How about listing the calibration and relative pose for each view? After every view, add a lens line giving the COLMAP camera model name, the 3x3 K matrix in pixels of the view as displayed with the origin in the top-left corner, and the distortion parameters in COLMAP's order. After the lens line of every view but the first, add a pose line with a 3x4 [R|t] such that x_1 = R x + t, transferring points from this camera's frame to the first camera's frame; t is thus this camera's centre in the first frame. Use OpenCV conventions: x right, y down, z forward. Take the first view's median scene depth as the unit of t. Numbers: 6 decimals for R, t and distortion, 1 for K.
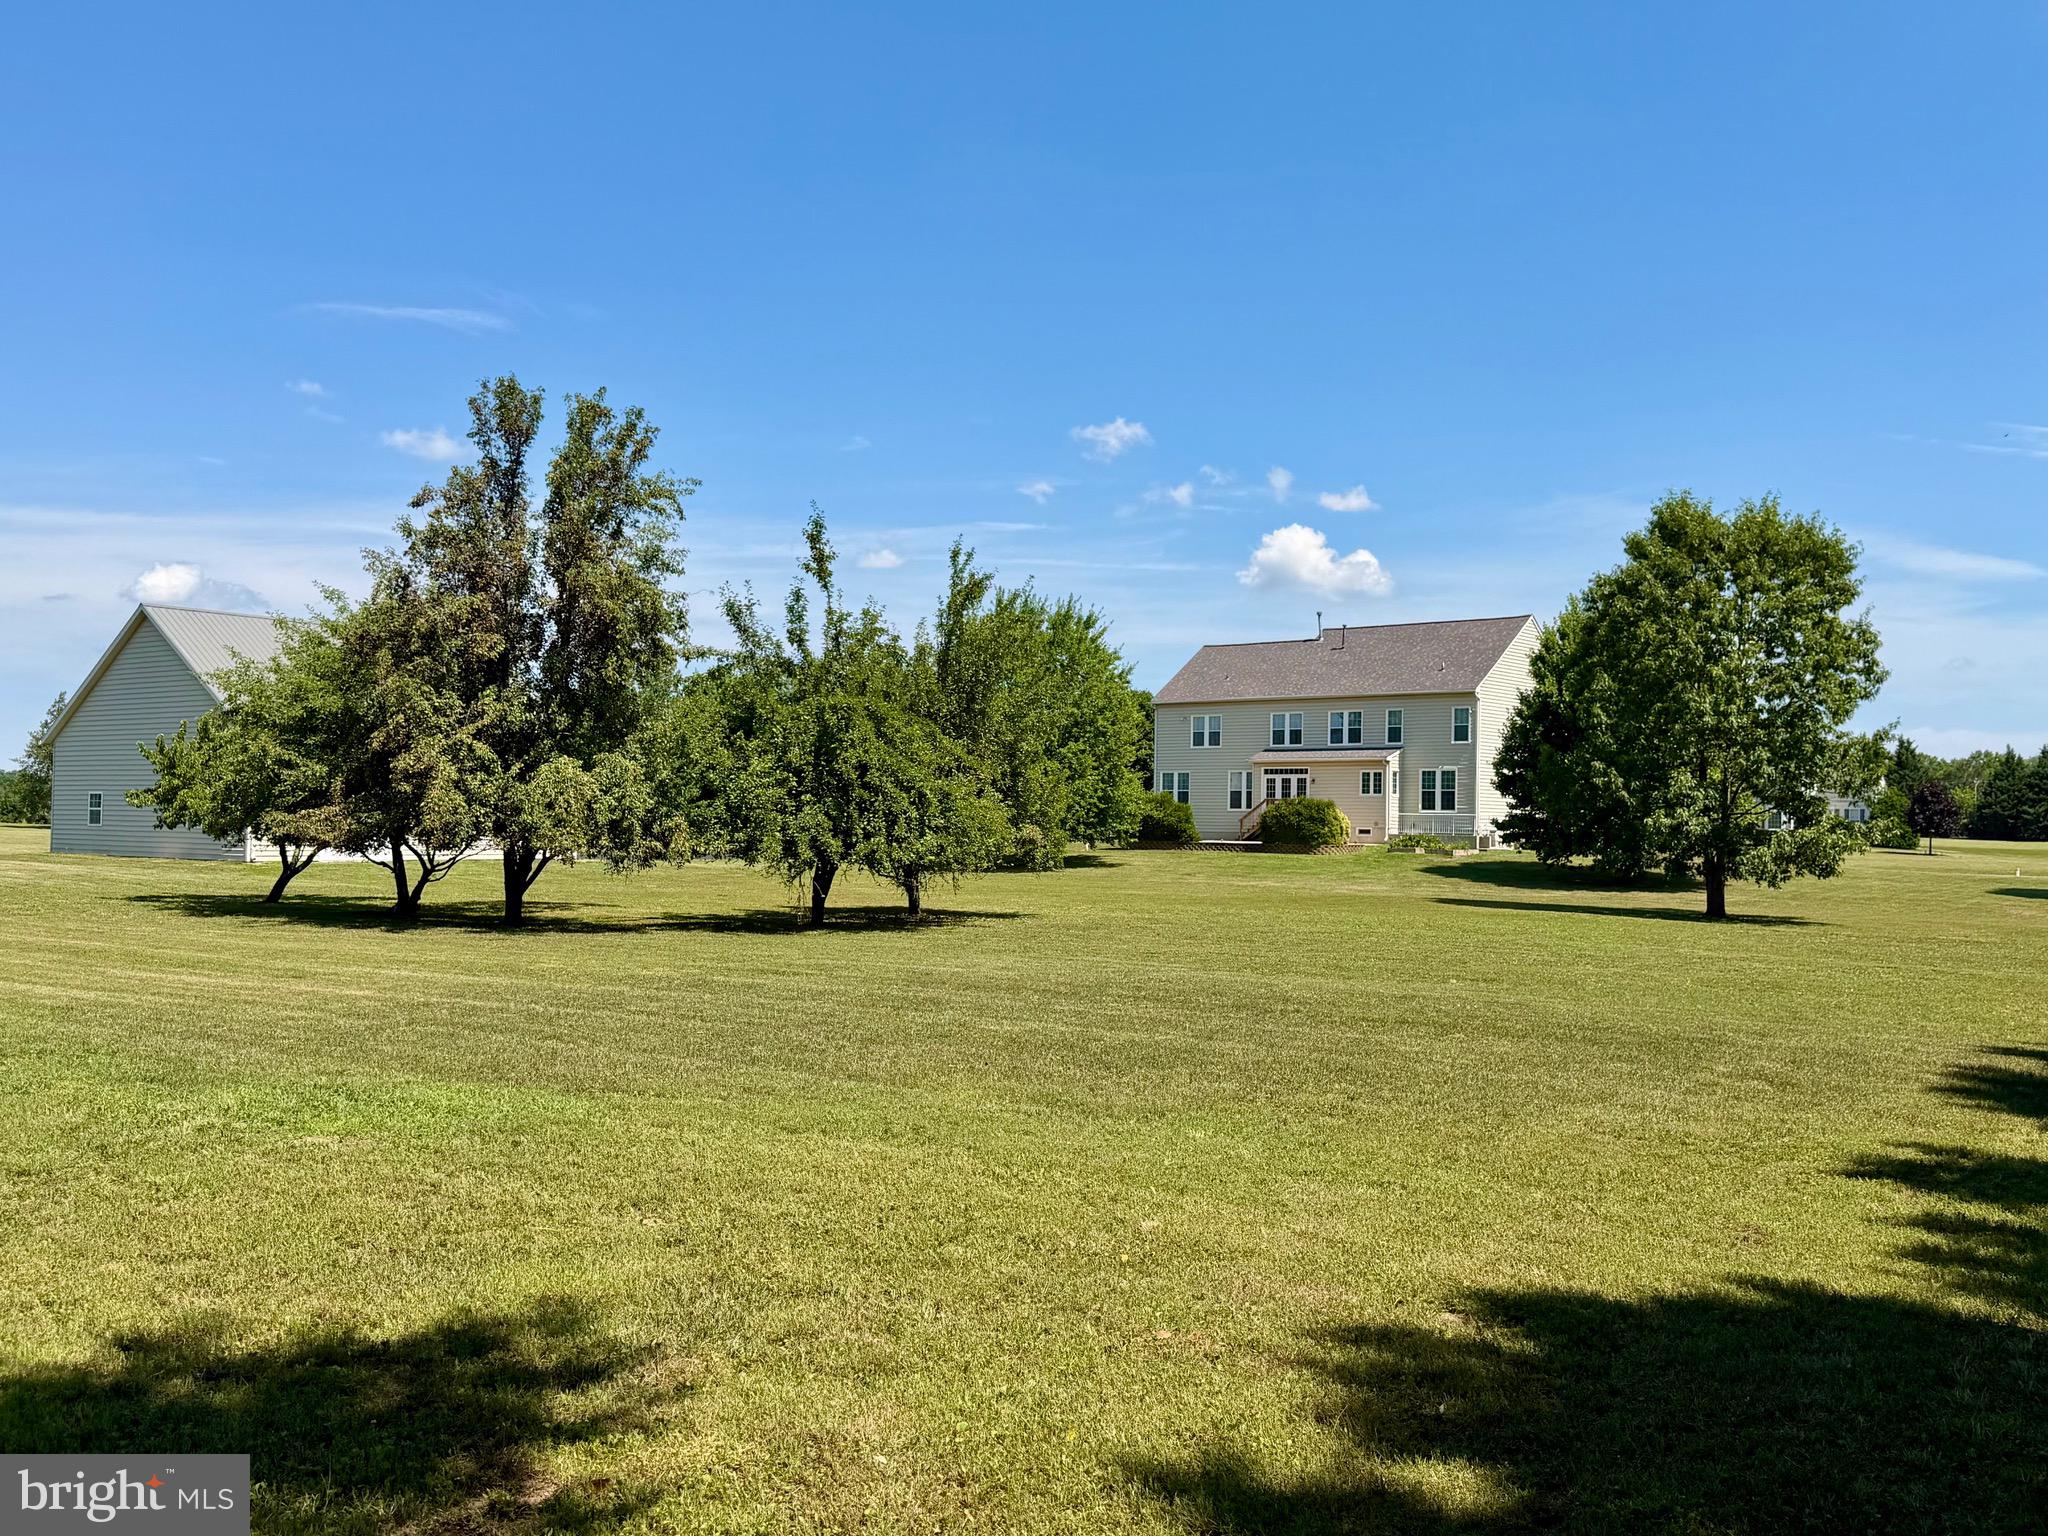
lens RADIAL K [[1920.7, 0, 1011.7], [0, 1920.7, 752.9], [0, 0, 1]] dist [0.006285, 0.000000]
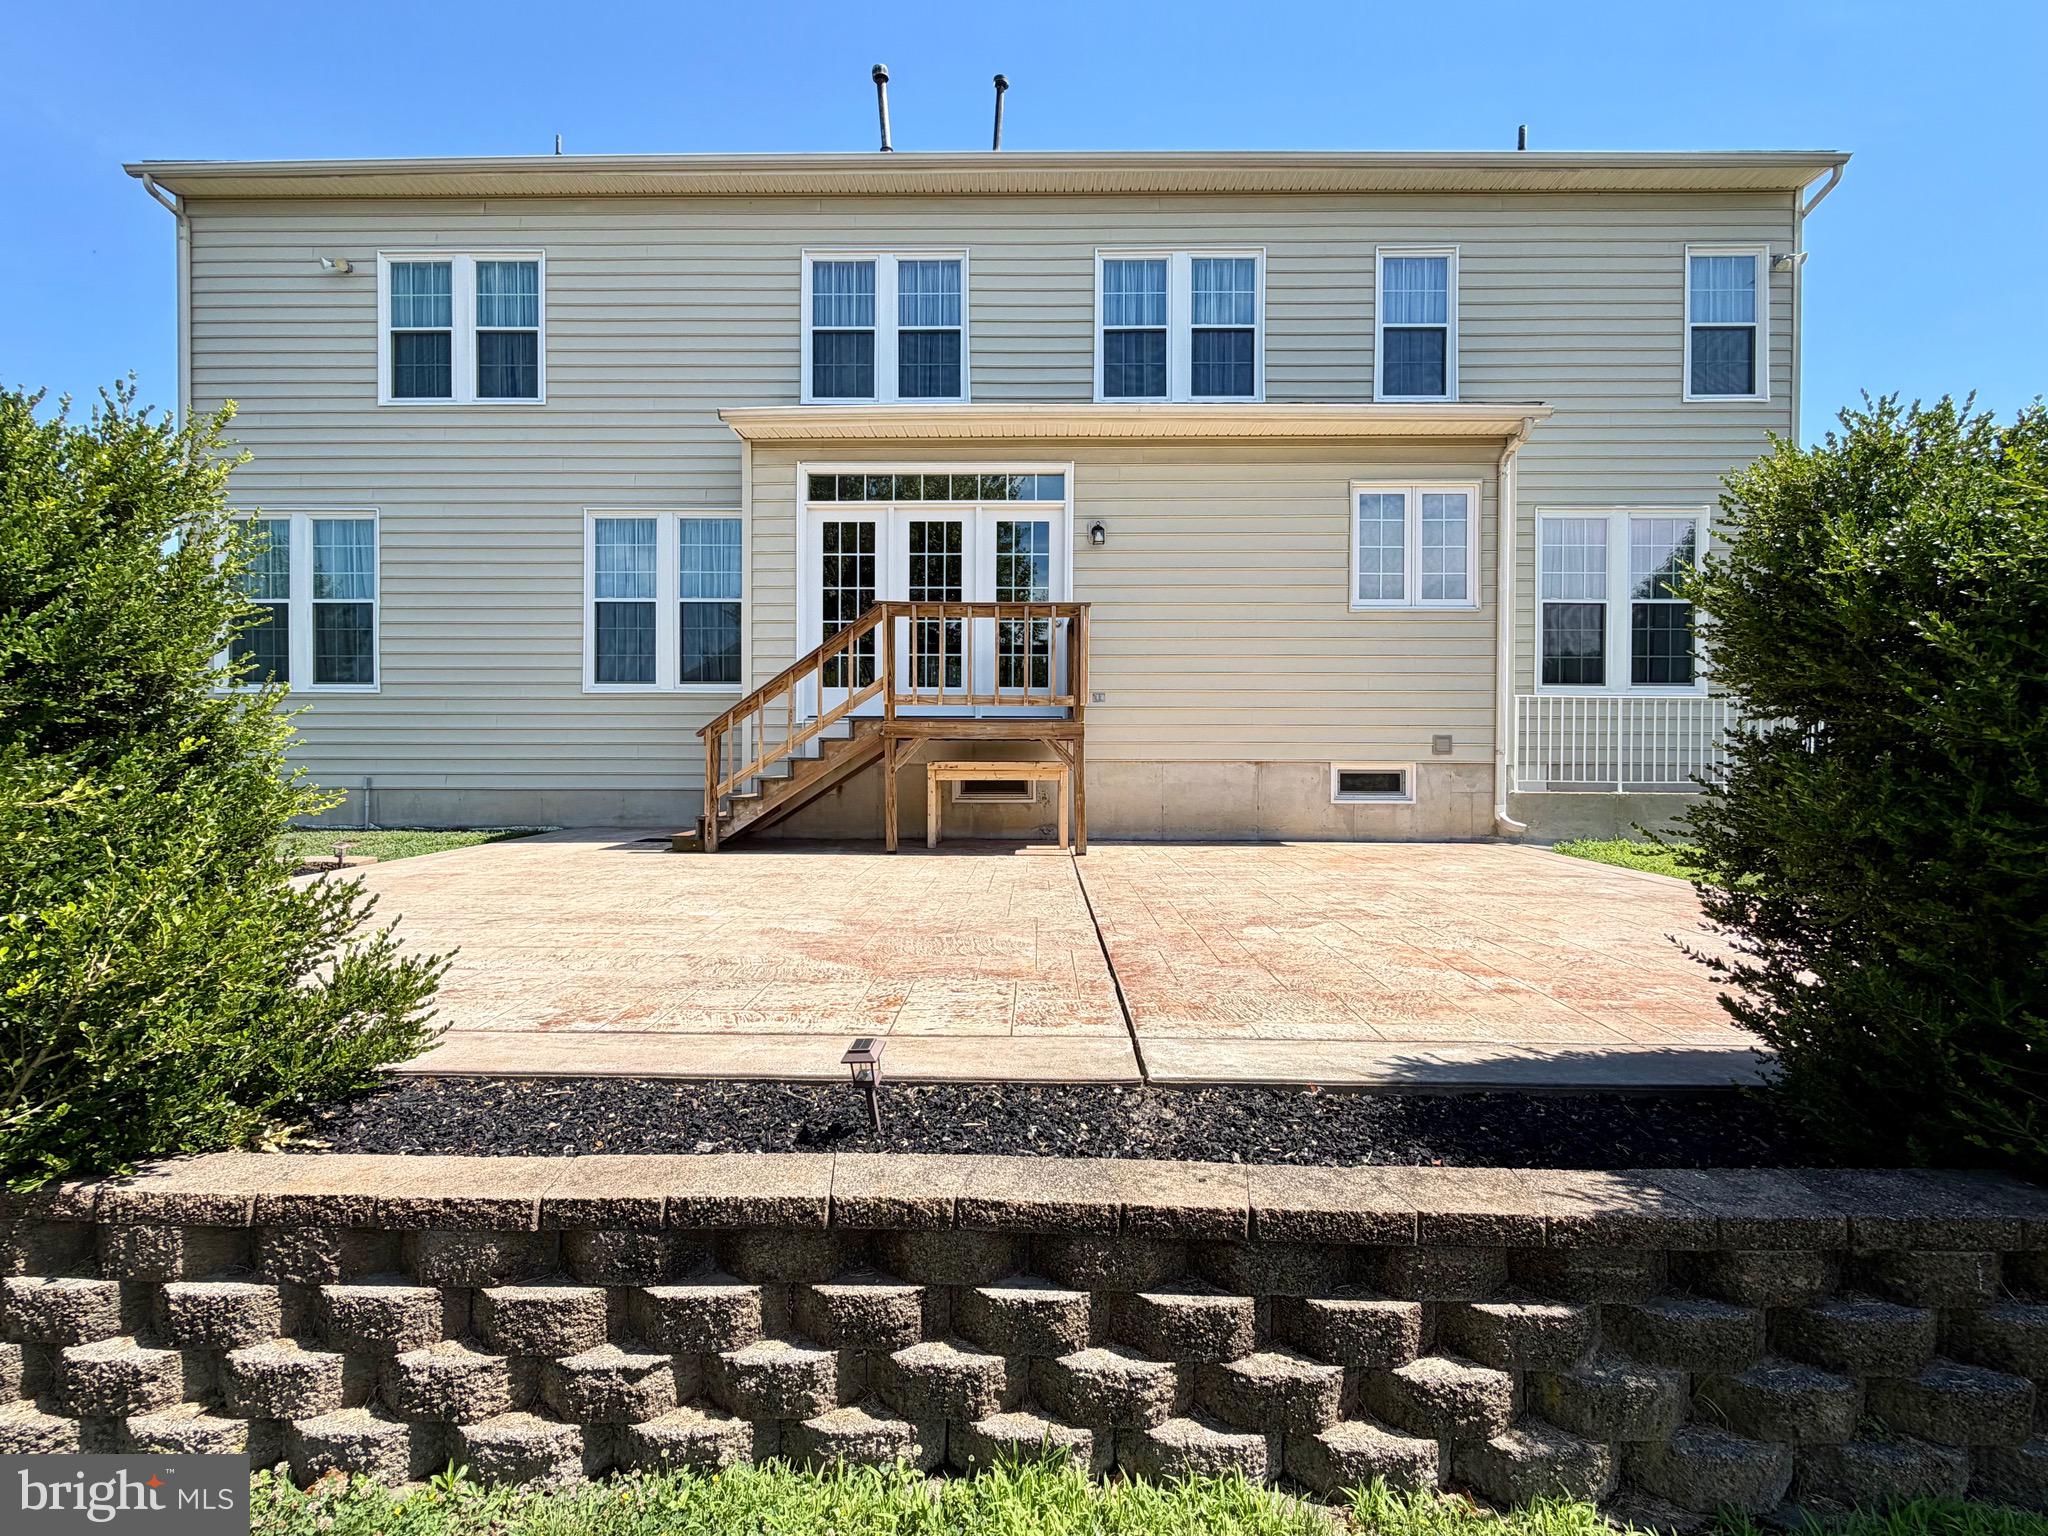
lens RADIAL K [[933.6, 0, 1017.3], [0, 933.6, 760.2], [0, 0, 1]] dist [-0.004938, 0.001178]
pose [[0.790818, -0.015447, 0.611856, 0.111120], [-0.013454, 0.999001, 0.042610, 0.042076], [-0.611903, -0.041929, 0.789820, 1.138261]]
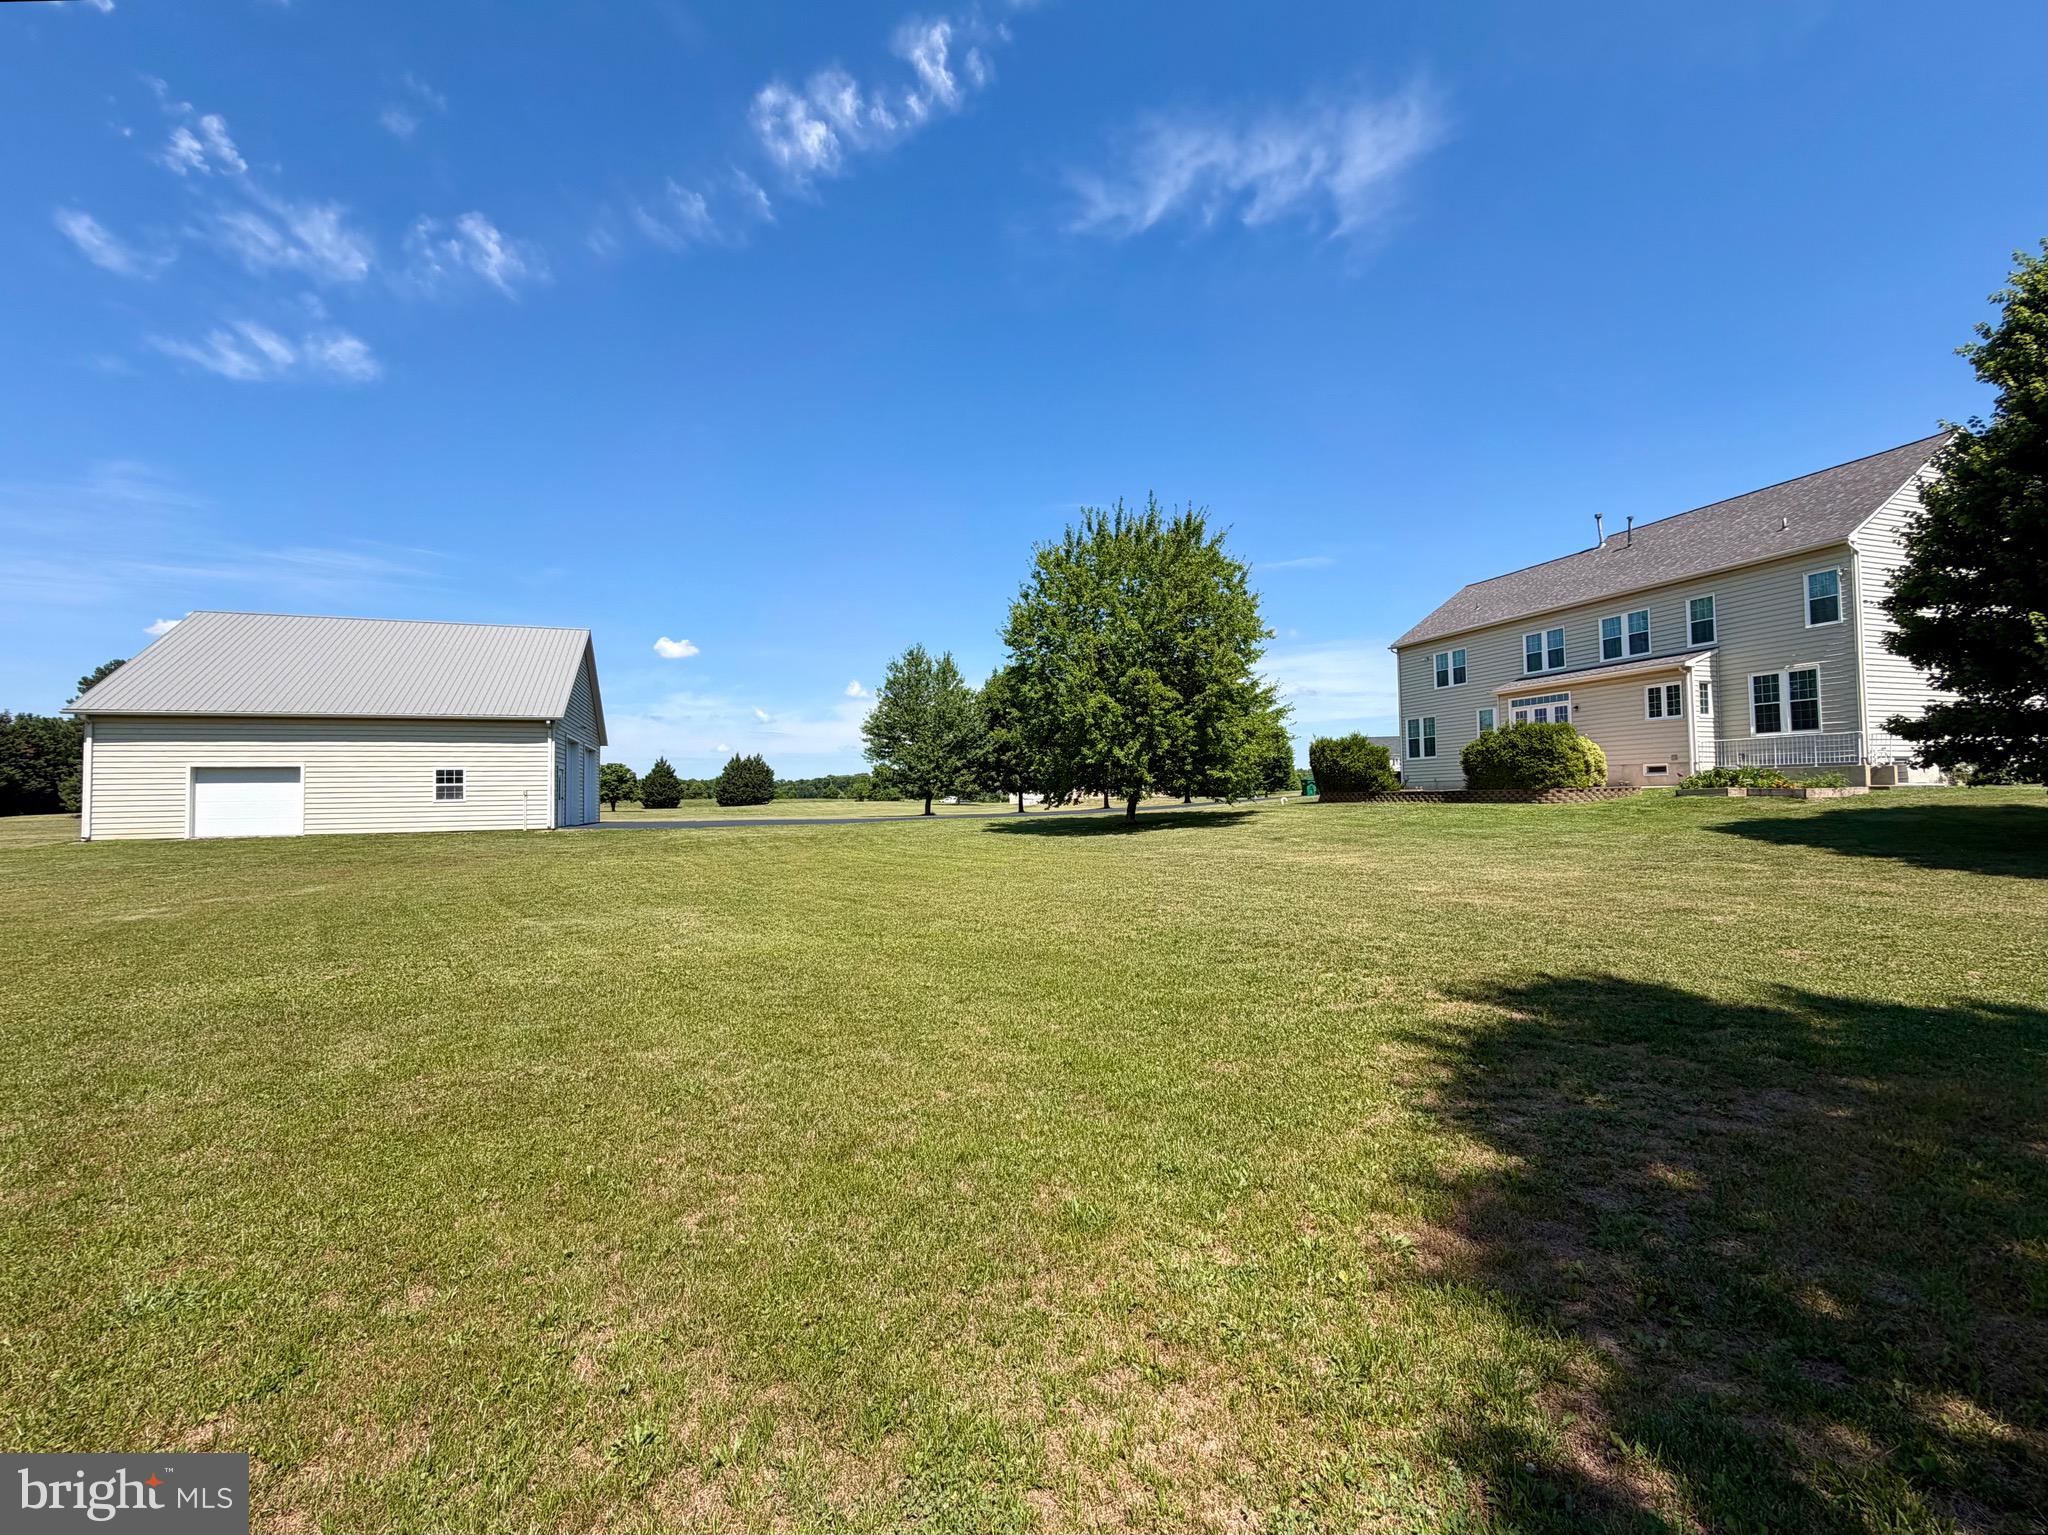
lens RADIAL K [[831.2, 0, 1018.4], [0, 831.2, 737.0], [0, 0, 1]] dist [-0.000086, 0.000442]
pose [[0.833332, -0.070578, -0.548248, 0.187318], [0.052399, 0.997435, -0.048756, 0.038057], [0.550283, 0.011903, 0.834893, 0.727652]]
